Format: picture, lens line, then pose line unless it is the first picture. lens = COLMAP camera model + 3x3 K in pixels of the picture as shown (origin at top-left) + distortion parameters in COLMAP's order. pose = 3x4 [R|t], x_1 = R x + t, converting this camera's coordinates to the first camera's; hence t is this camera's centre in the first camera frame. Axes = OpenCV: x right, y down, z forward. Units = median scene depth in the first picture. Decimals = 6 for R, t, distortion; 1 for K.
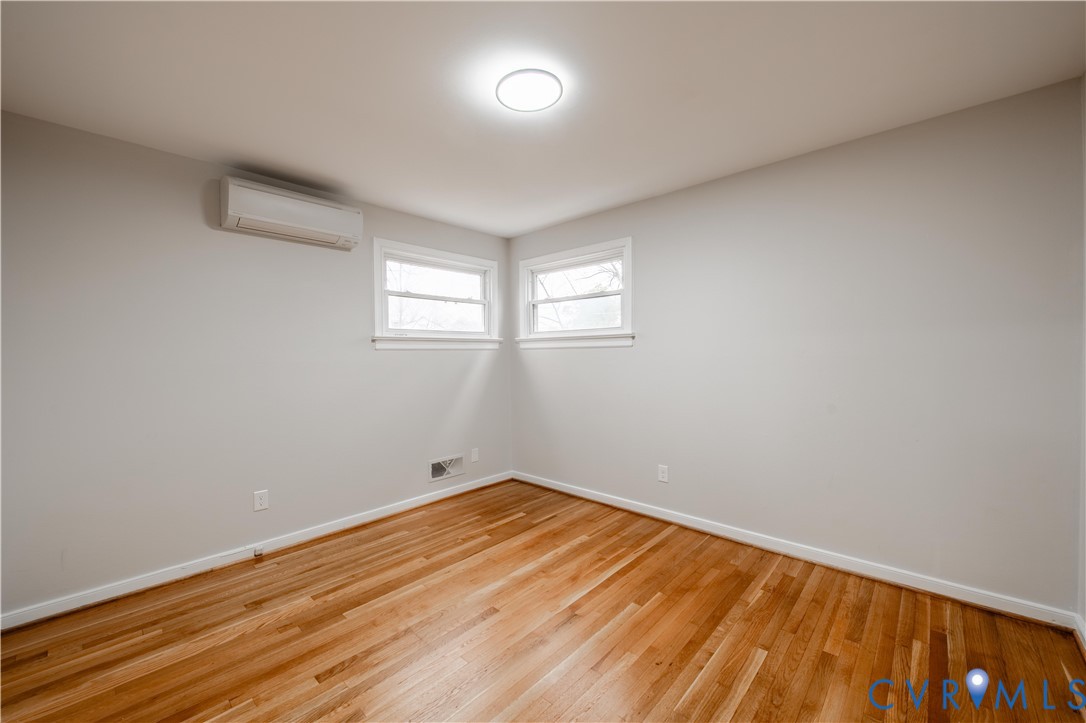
lens RADIAL K [[427.8, 0, 542.5], [0, 427.8, 360.0], [0, 0, 1]] dist [0.001638, -0.003878]
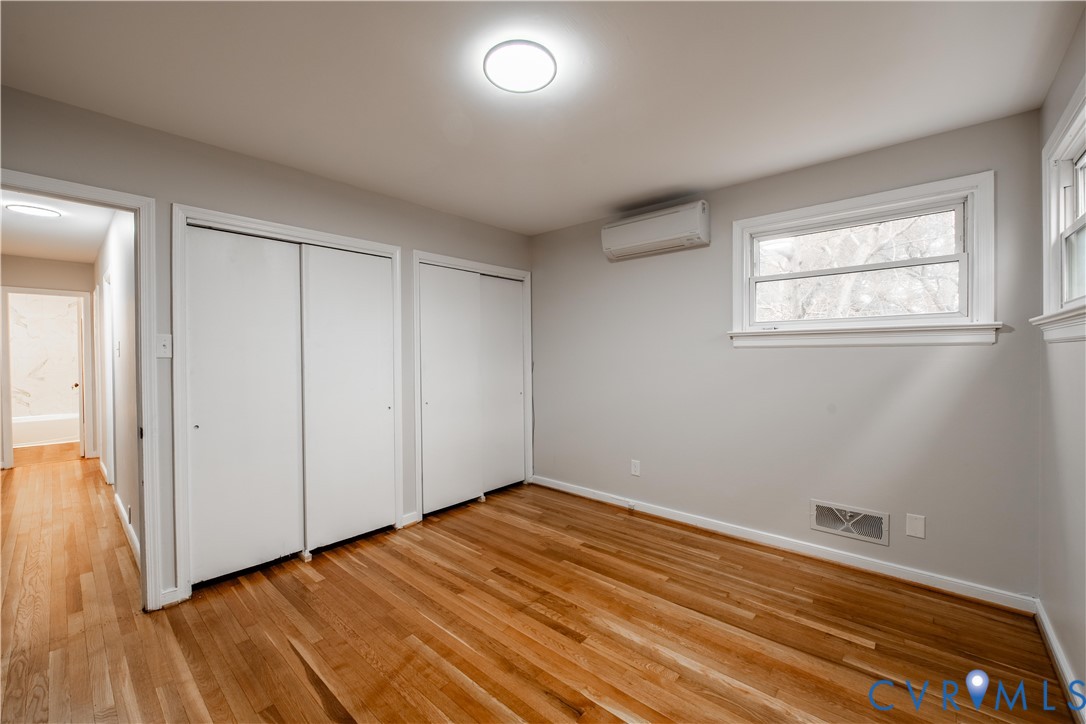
lens RADIAL K [[431.3, 0, 543.0], [0, 431.3, 362.0], [0, 0, 1]] dist [-0.003251, -0.000692]
pose [[0.023082, 0.026291, -0.999388, 0.531269], [-0.012530, 0.999583, 0.026007, -0.012709], [0.999655, 0.011922, 0.023402, 0.615152]]
